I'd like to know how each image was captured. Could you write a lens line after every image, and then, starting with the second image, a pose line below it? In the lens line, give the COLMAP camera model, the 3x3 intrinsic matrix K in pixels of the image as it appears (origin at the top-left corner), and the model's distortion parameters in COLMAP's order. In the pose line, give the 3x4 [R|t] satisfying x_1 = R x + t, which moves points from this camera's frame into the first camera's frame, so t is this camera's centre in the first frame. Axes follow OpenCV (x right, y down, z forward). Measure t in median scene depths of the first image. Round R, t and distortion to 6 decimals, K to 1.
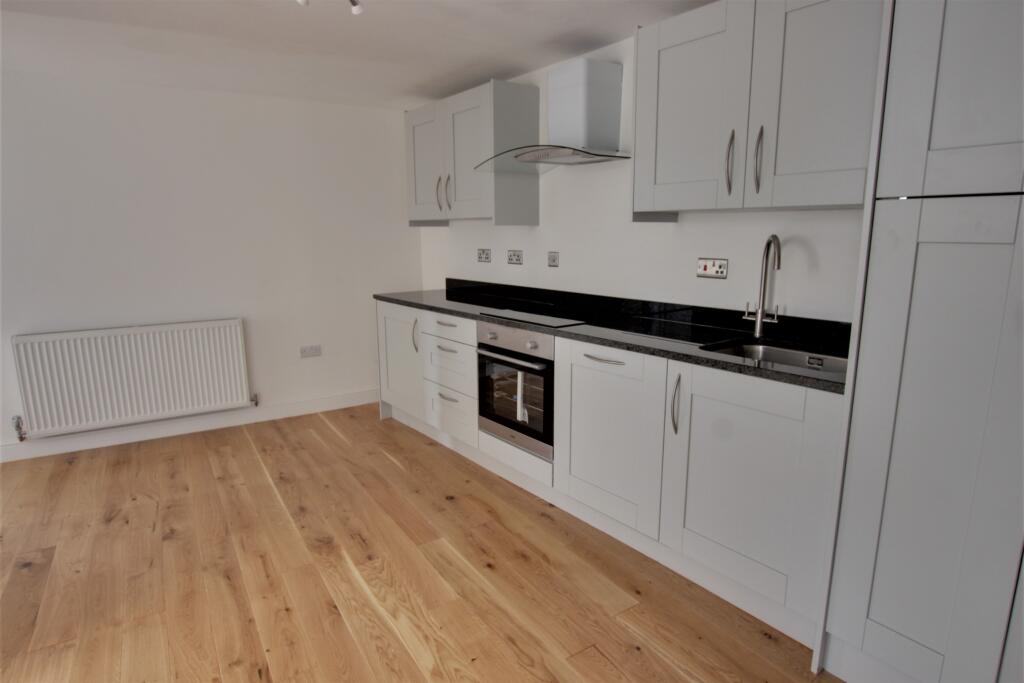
lens RADIAL K [[552.0, 0, 485.3], [0, 552.0, 350.7], [0, 0, 1]] dist [-0.020197, 0.001251]
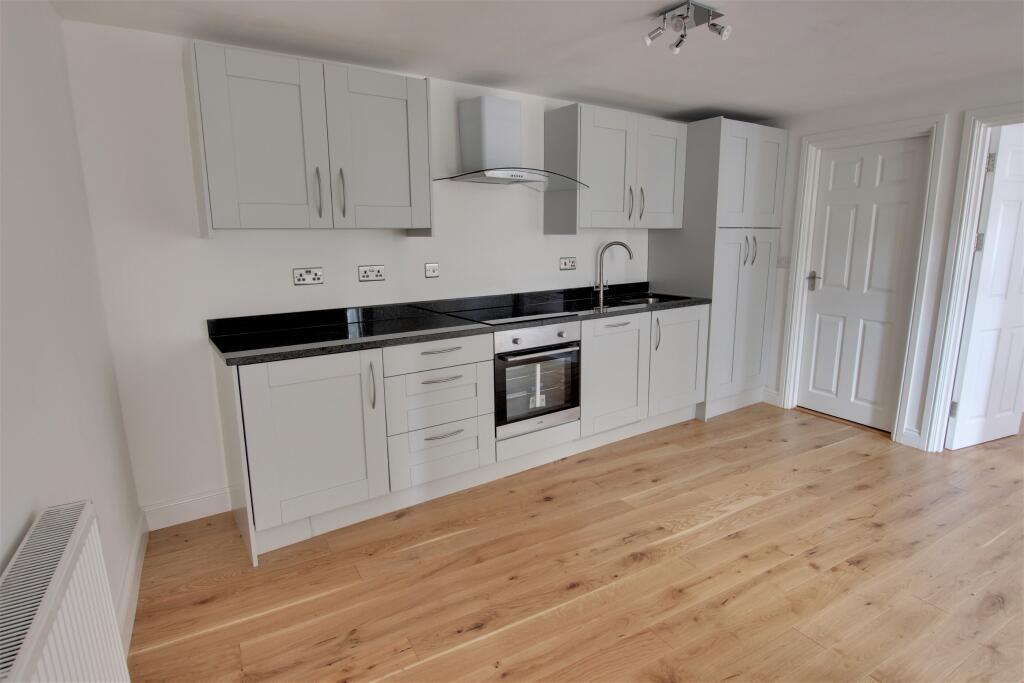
lens RADIAL K [[552.0, 0, 539.6], [0, 552.0, 342.6], [0, 0, 1]] dist [-0.020197, 0.001251]
pose [[0.009178, -0.190619, 0.981621, -1.064406], [0.215531, 0.958966, 0.184204, -0.216927], [-0.976454, 0.209879, 0.049886, 0.937432]]
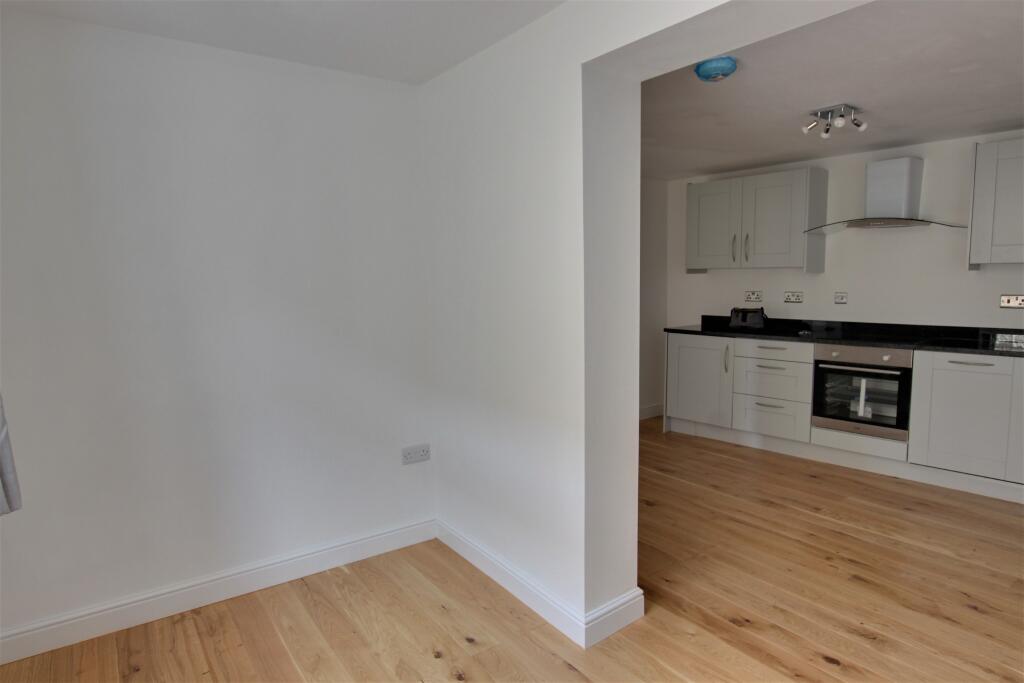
lens RADIAL K [[589.6, 0, 495.4], [0, 589.6, 357.6], [0, 0, 1]] dist [-0.024922, 0.003353]
pose [[0.998353, -0.015698, 0.055175, -0.931130], [0.019869, 0.996919, -0.075881, 0.077163], [-0.053814, 0.076852, 0.995589, -0.388848]]
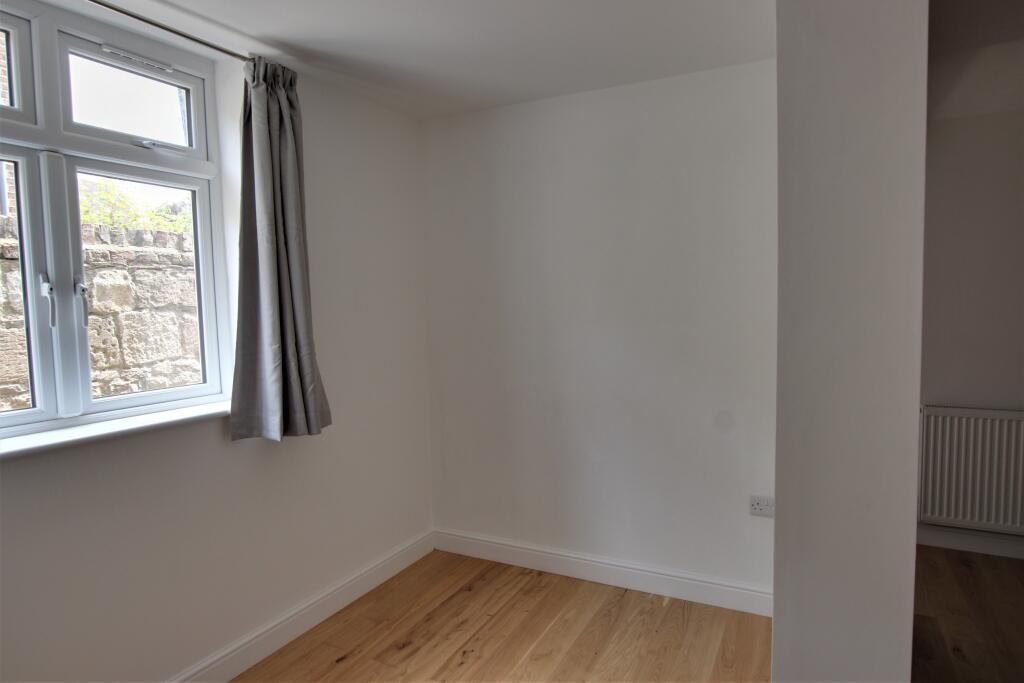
lens RADIAL K [[589.6, 0, 518.4], [0, 589.6, 348.0], [0, 0, 1]] dist [-0.024922, 0.003353]
pose [[0.513141, 0.057512, -0.856376, -0.460912], [-0.157530, 0.987114, -0.028099, 0.014655], [0.843725, 0.149323, 0.515588, -0.095418]]
